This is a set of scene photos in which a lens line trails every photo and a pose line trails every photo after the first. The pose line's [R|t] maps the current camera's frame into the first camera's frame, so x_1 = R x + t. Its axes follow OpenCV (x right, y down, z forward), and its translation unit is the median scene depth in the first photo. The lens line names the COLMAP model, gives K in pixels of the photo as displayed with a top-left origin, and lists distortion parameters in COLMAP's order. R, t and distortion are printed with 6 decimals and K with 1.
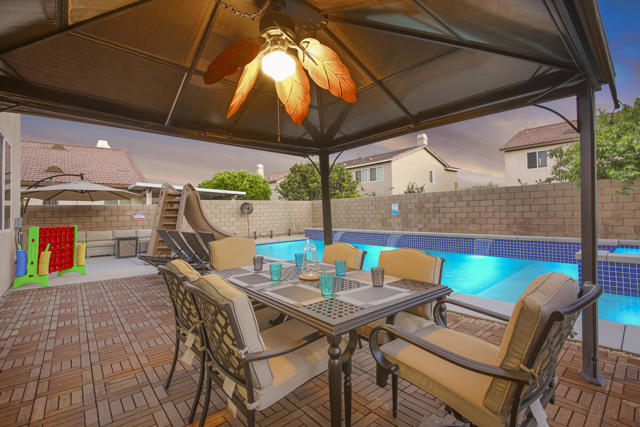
lens RADIAL K [[283.6, 0, 319.3], [0, 283.6, 219.8], [0, 0, 1]] dist [-0.001651, -0.001254]
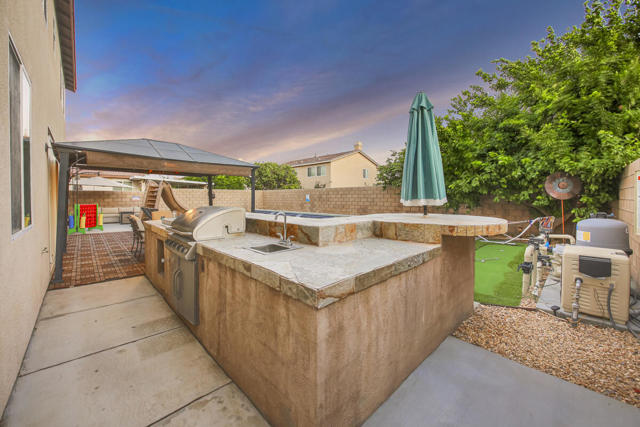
lens RADIAL K [[248.5, 0, 324.2], [0, 248.5, 215.8], [0, 0, 1]] dist [-0.033853, -0.000547]
pose [[0.997353, 0.020420, 0.069787, 0.280018], [-0.023628, 0.998687, 0.045448, -0.005067], [-0.068768, -0.046977, 0.996526, -0.372646]]
